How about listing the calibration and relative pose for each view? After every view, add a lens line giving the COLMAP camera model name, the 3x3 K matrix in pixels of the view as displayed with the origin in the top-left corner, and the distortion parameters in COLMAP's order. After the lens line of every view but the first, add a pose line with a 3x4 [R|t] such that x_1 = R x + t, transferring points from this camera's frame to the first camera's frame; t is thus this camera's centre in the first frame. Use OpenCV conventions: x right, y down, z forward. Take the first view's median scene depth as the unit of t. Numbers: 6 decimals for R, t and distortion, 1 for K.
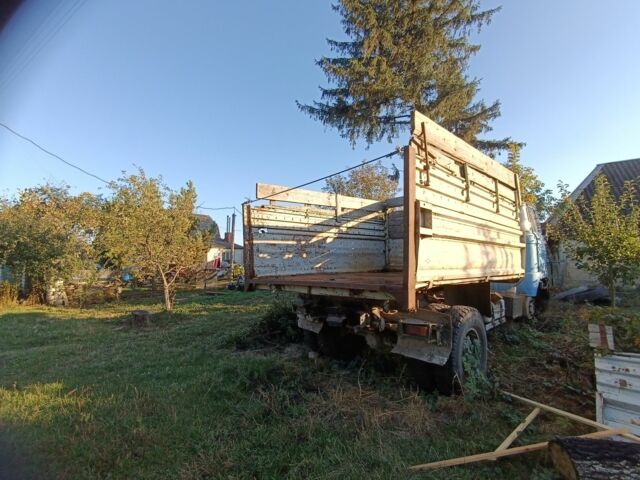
lens RADIAL K [[295.4, 0, 320.0], [0, 295.4, 240.0], [0, 0, 1]] dist [0.002017, 0.000367]
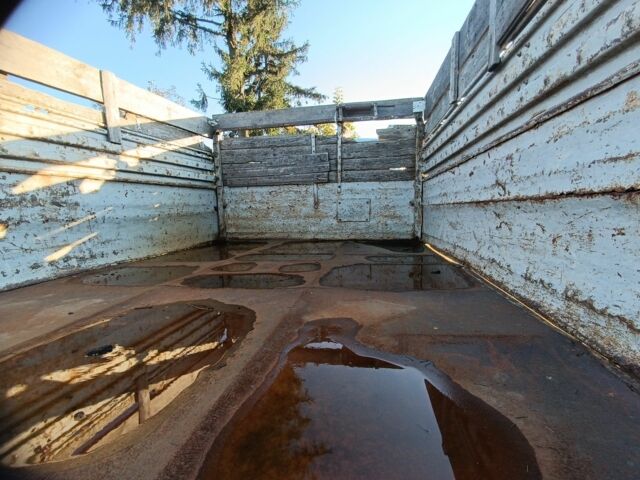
lens RADIAL K [[295.4, 0, 320.0], [0, 295.4, 240.0], [0, 0, 1]] dist [0.002017, 0.000367]
pose [[0.795637, -0.081367, 0.600284, 0.028705], [-0.024341, 0.985844, 0.165892, -0.001617], [-0.605285, -0.146601, 0.782393, 0.431148]]
